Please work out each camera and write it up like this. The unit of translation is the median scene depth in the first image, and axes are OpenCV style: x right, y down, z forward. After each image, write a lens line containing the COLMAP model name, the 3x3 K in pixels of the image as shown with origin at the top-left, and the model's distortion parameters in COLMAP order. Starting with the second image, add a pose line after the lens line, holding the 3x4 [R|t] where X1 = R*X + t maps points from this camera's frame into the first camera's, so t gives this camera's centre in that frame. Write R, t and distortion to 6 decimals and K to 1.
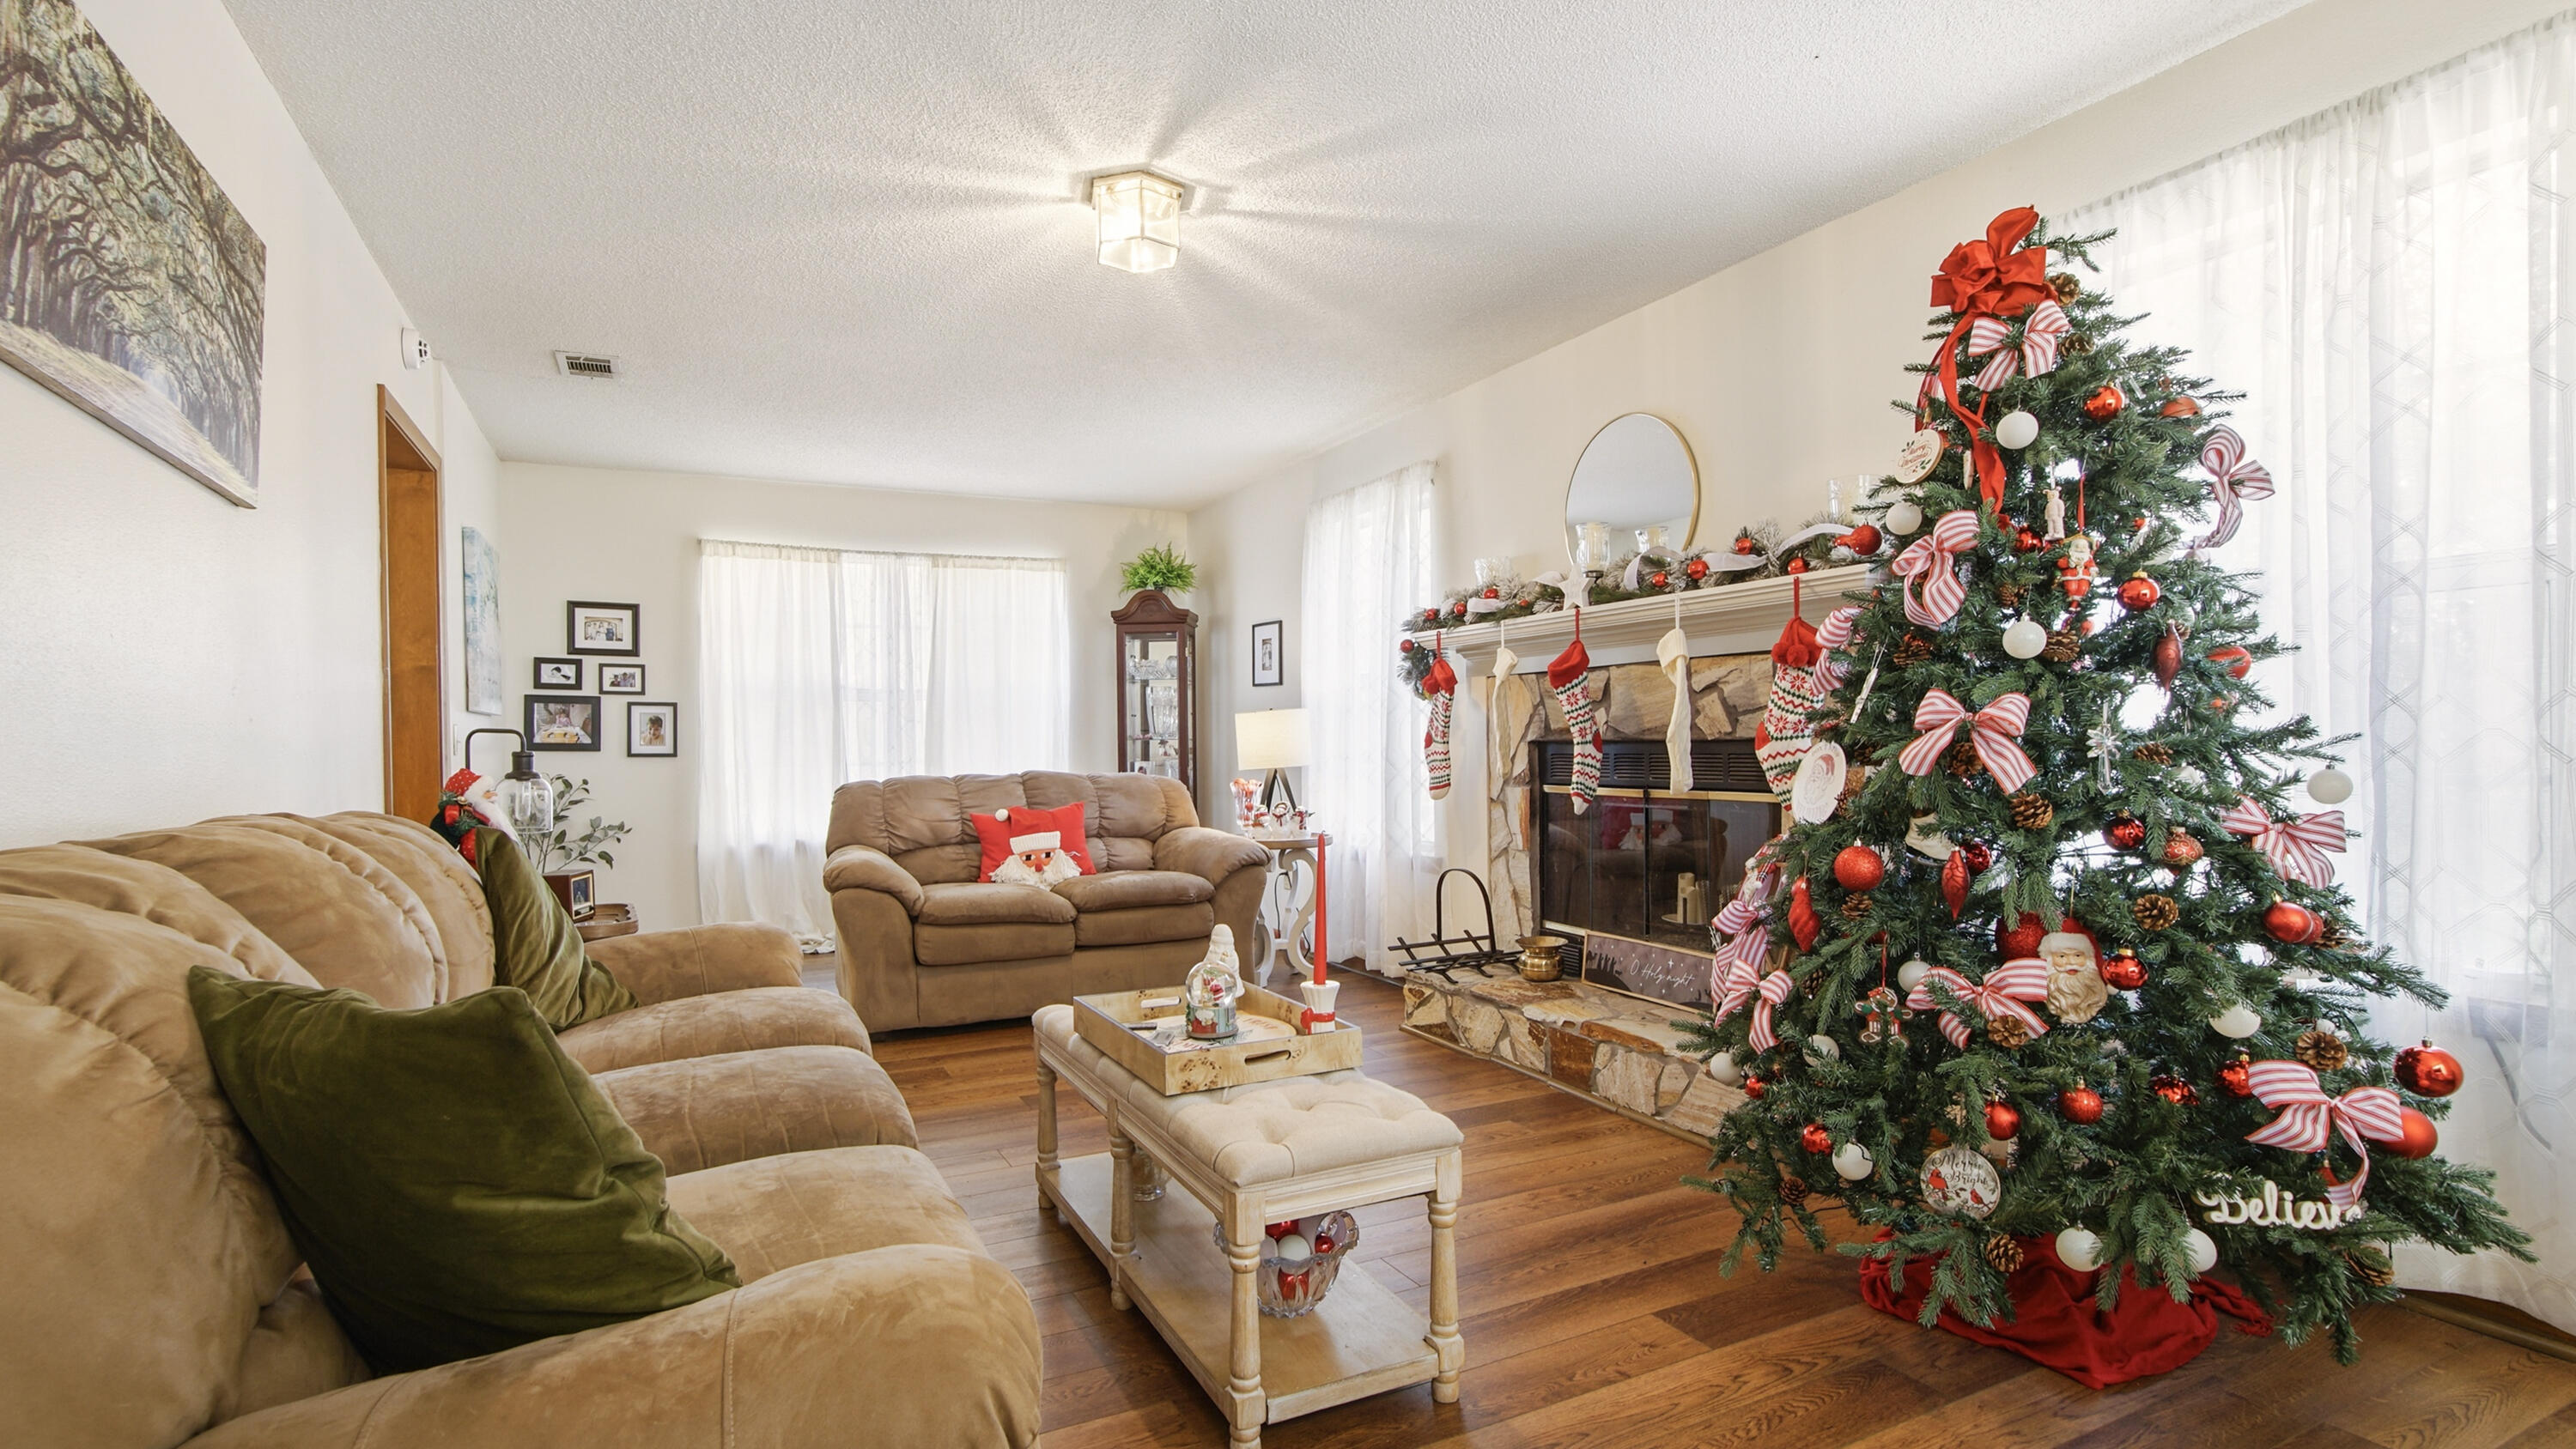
lens RADIAL K [[1232.5, 0, 1300.0], [0, 1232.5, 767.9], [0, 0, 1]] dist [-0.012669, 0.005504]
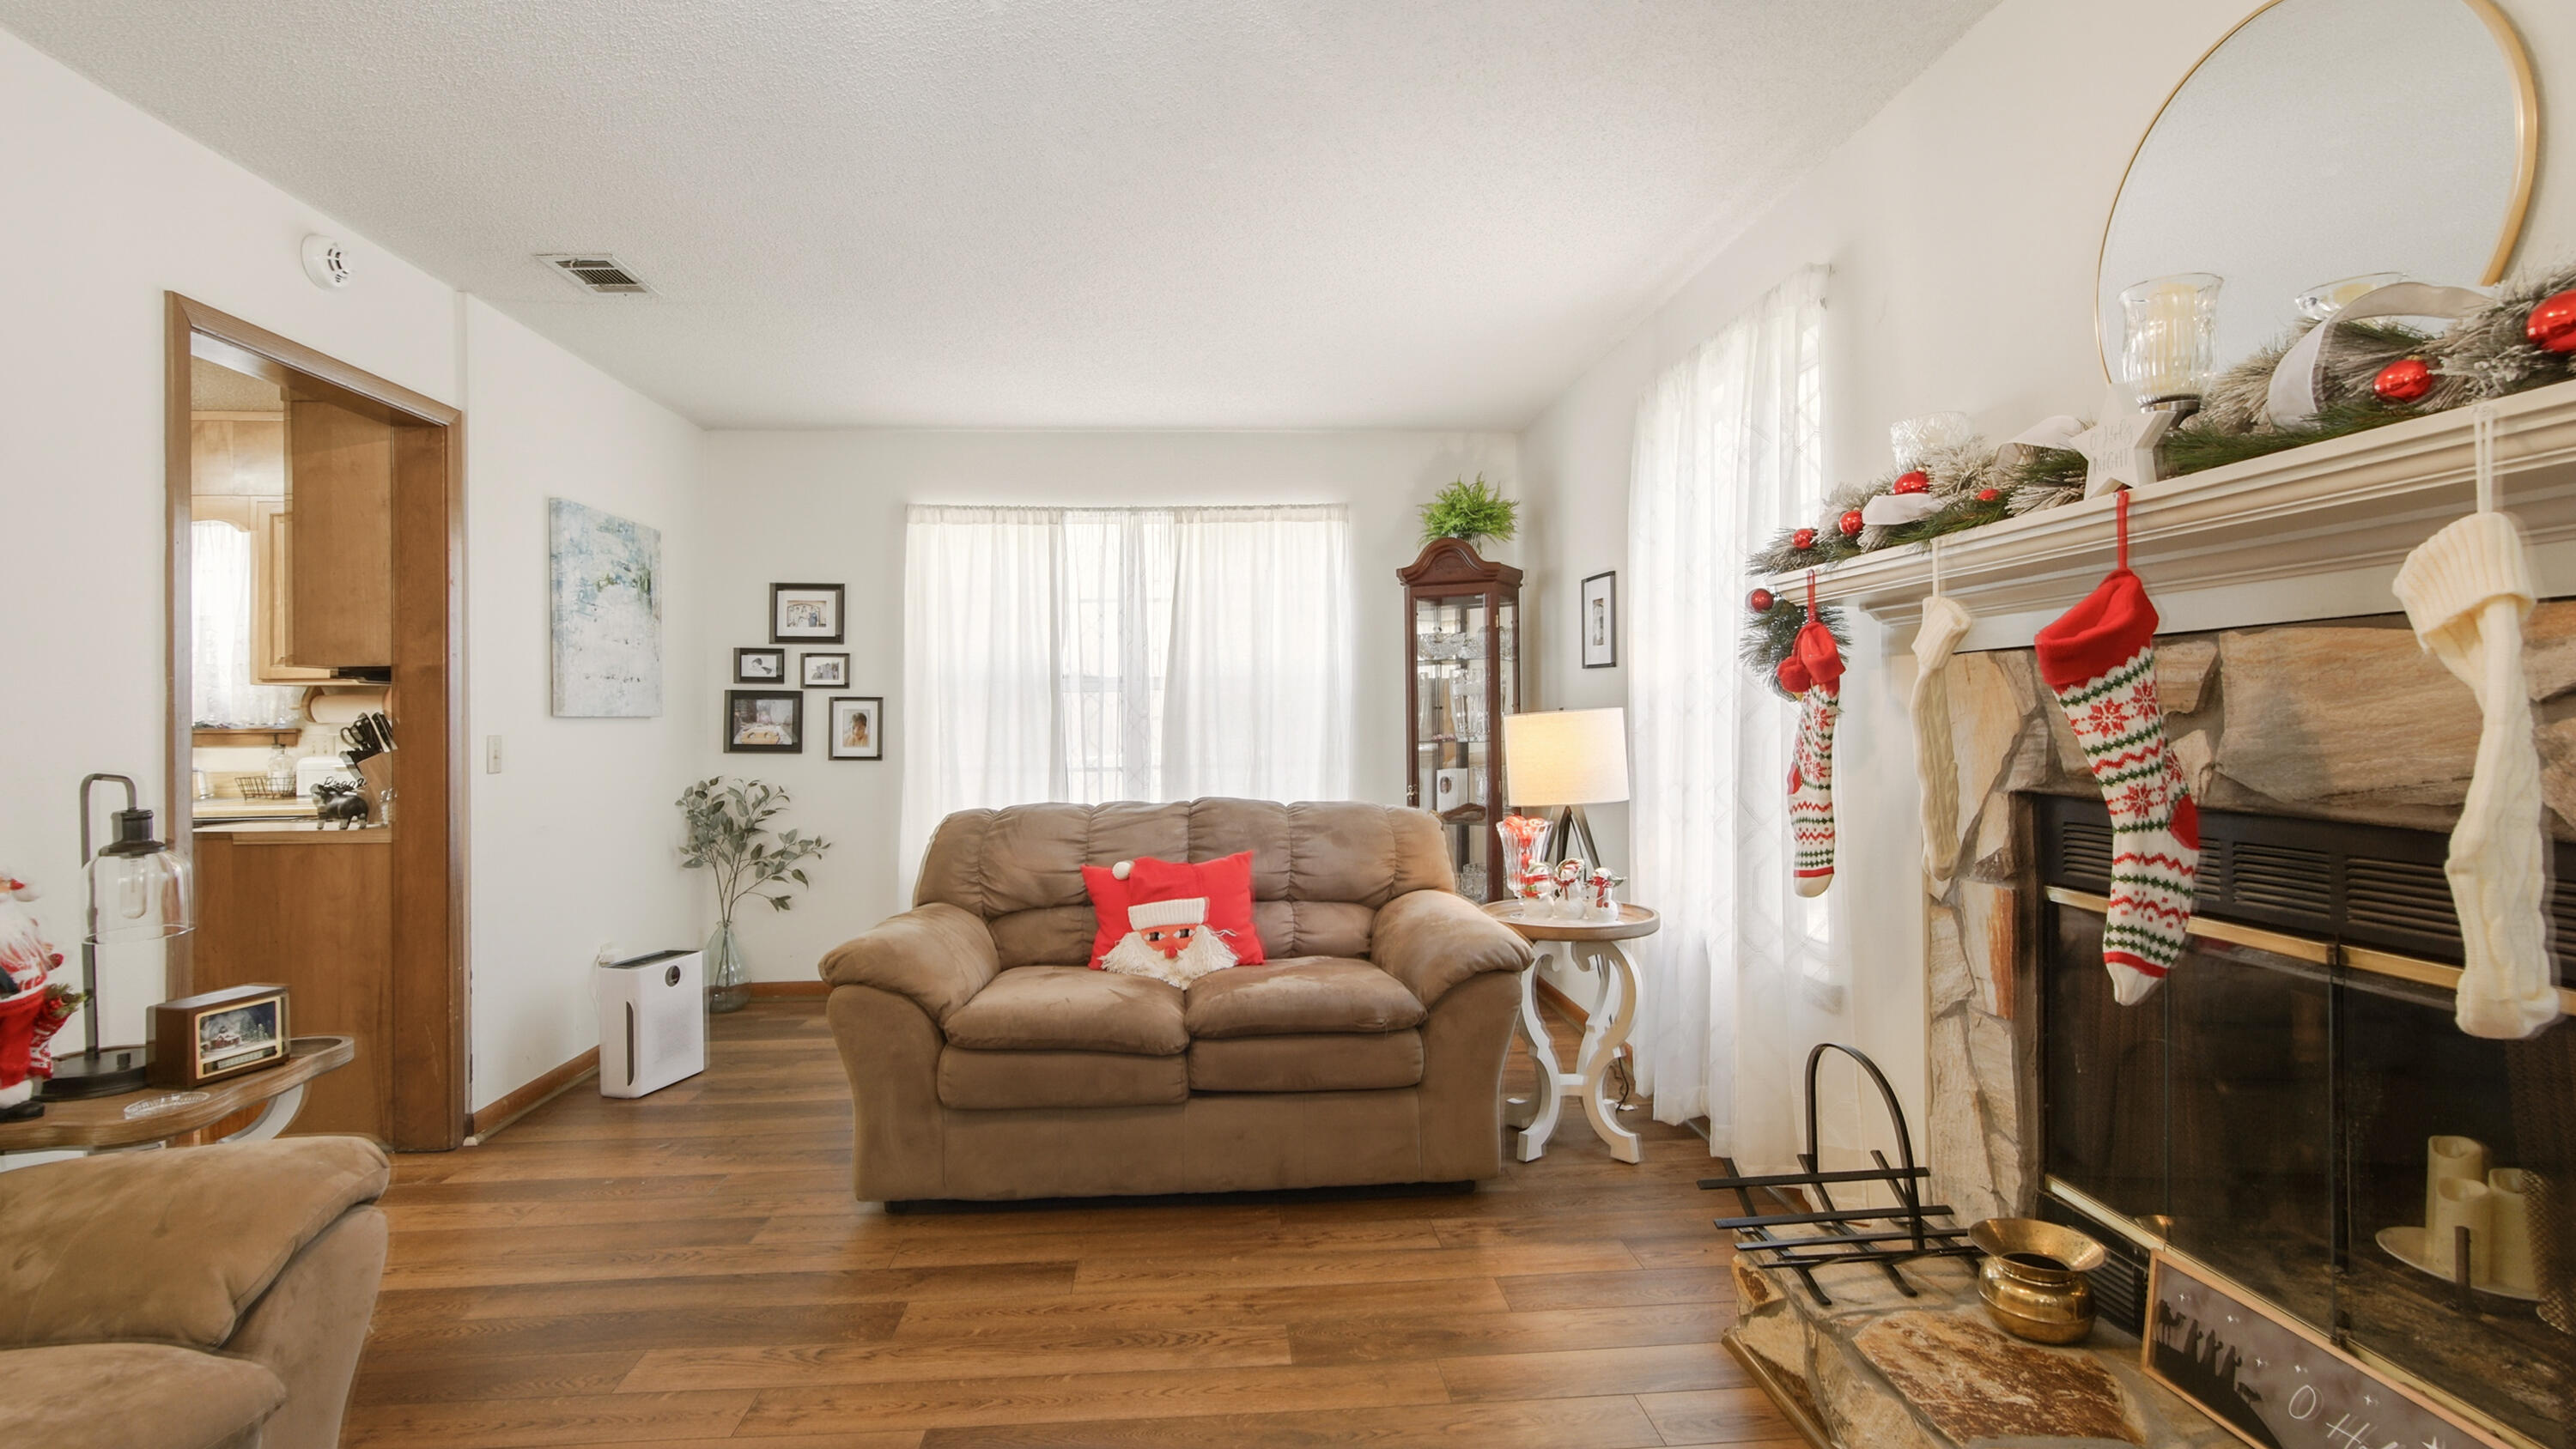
lens RADIAL K [[1232.5, 0, 1263.1], [0, 1232.5, 712.1], [0, 0, 1]] dist [-0.012669, 0.005504]
pose [[0.917382, 0.001251, -0.398006, 0.100406], [-0.009782, 0.999764, -0.019404, -0.036732], [0.397888, 0.021694, 0.917178, 0.413291]]
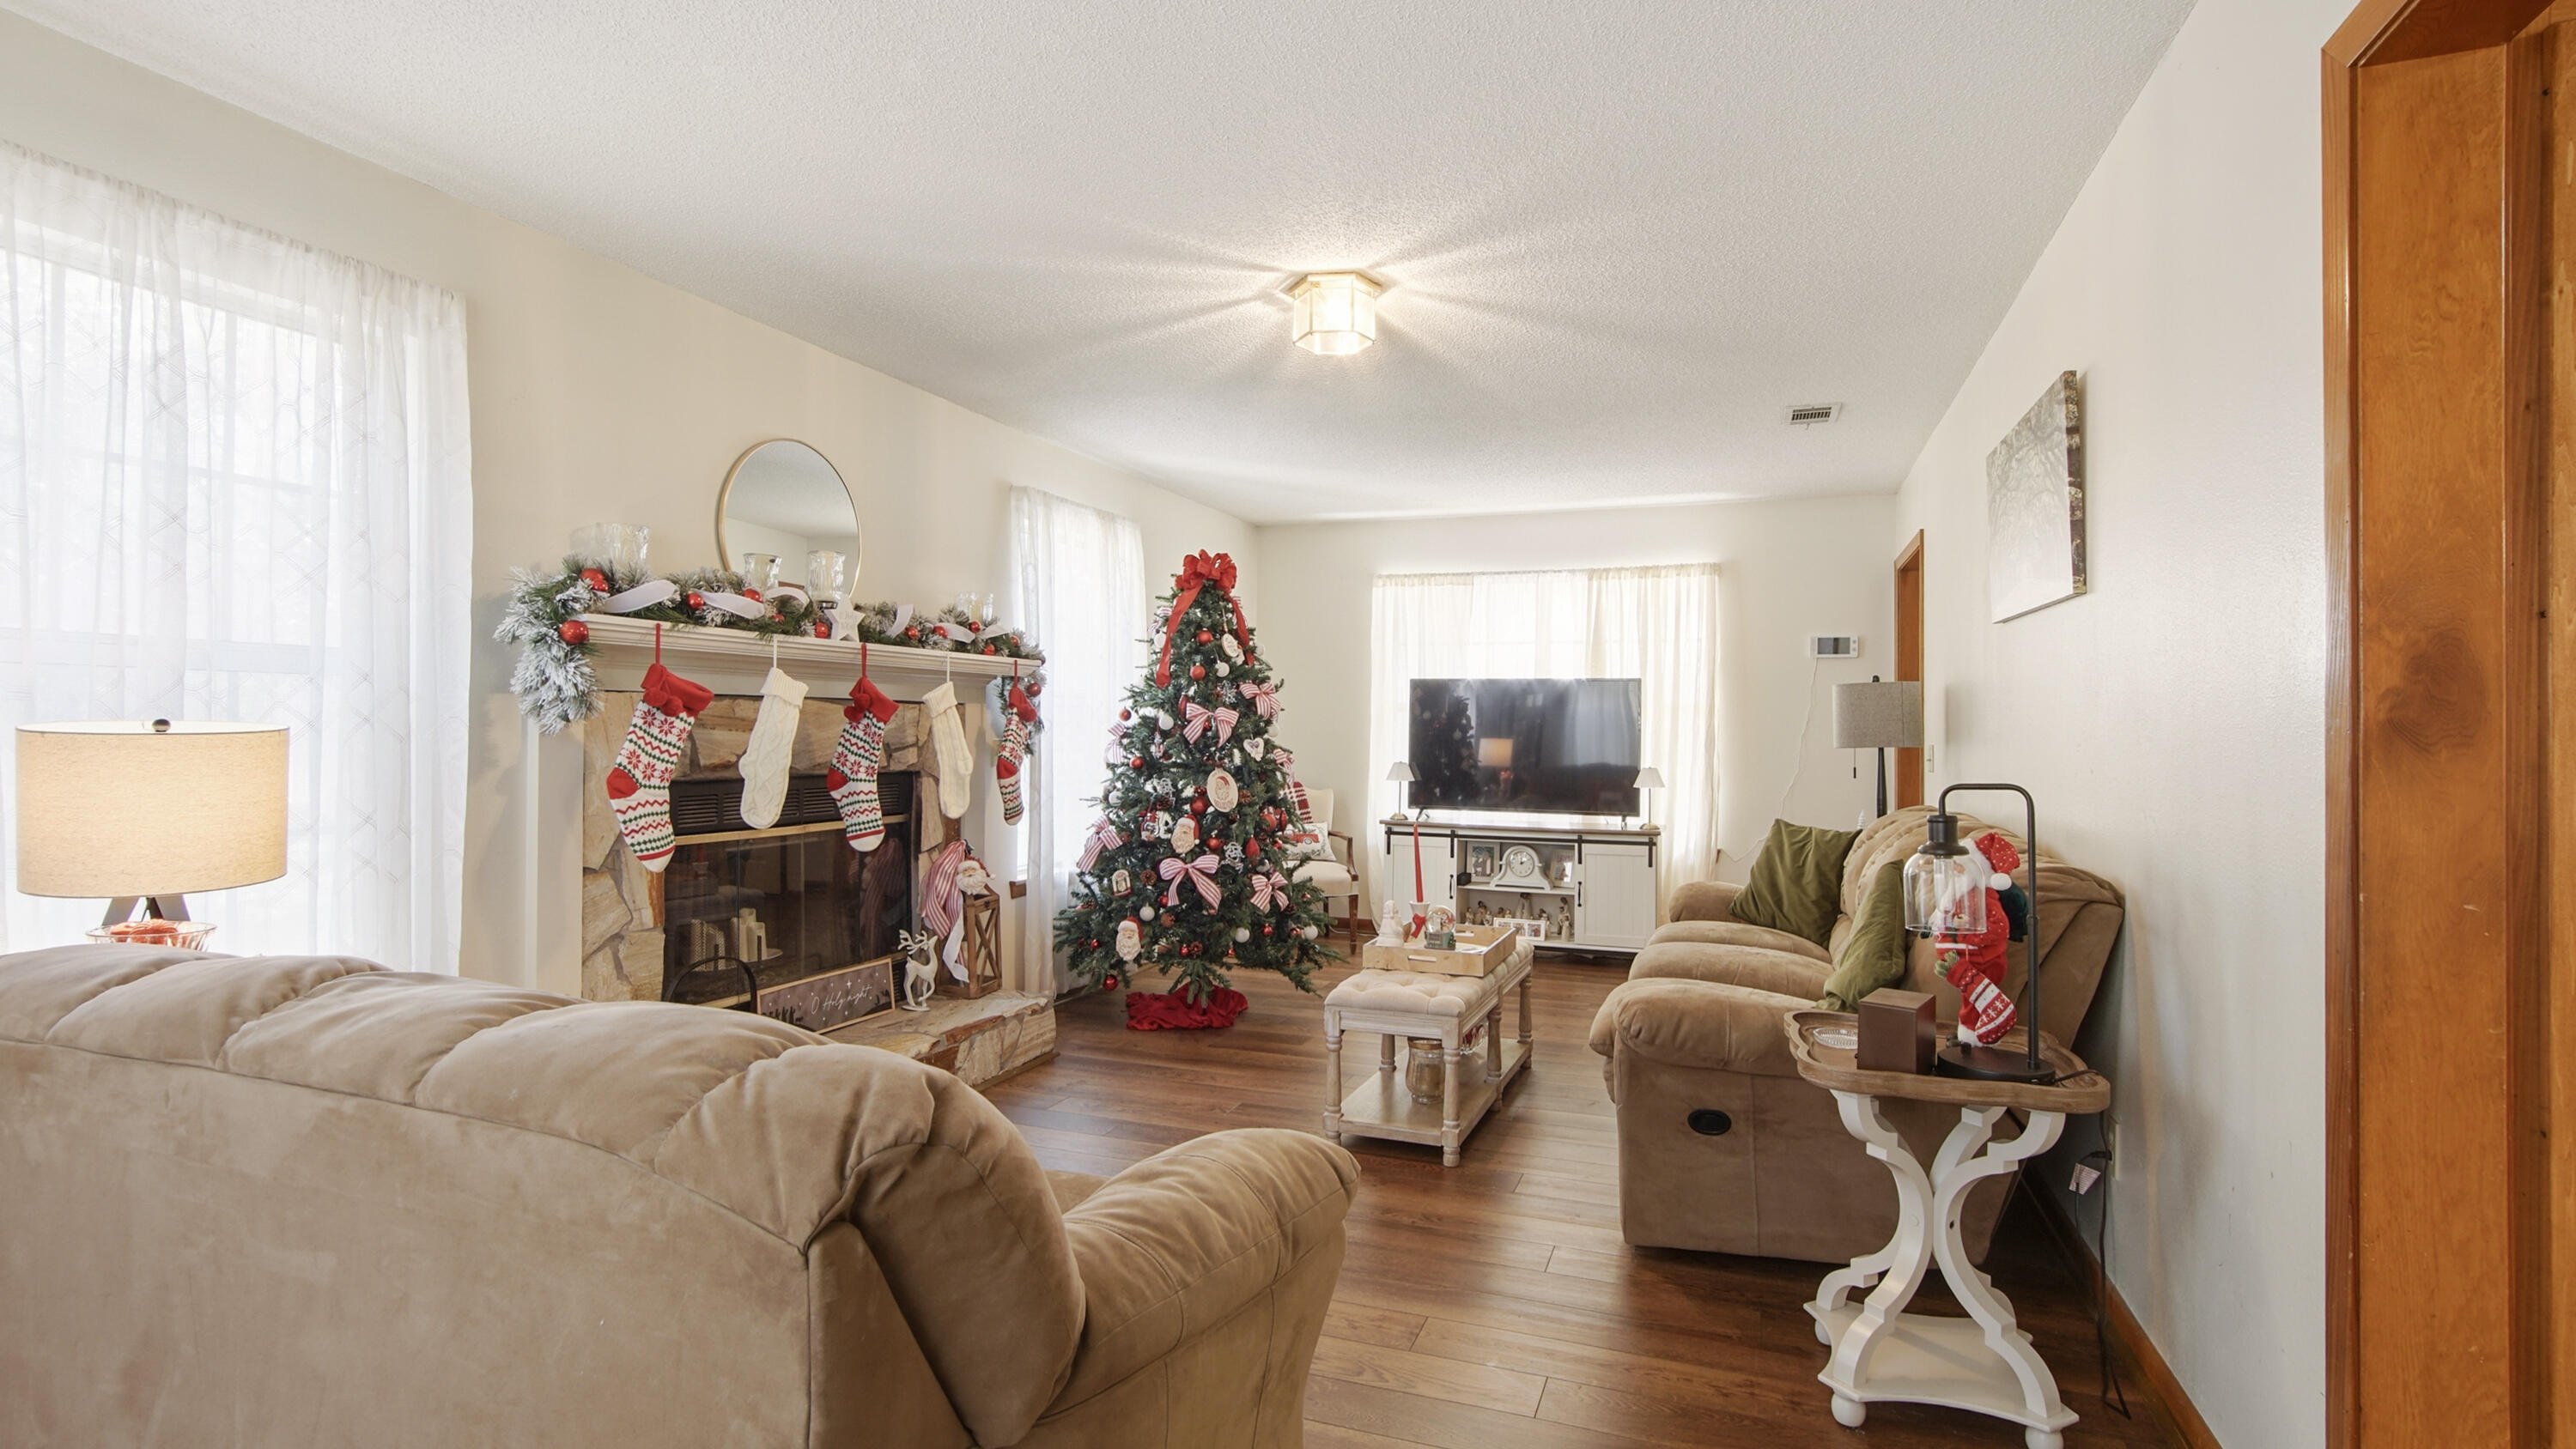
lens RADIAL K [[1232.5, 0, 1280.3], [0, 1232.5, 725.0], [0, 0, 1]] dist [-0.012669, 0.005504]
pose [[-0.665583, 0.013563, 0.746200, -0.582758], [0.017560, 0.999843, -0.002510, -0.043992], [-0.746117, 0.011432, -0.665717, 1.122107]]
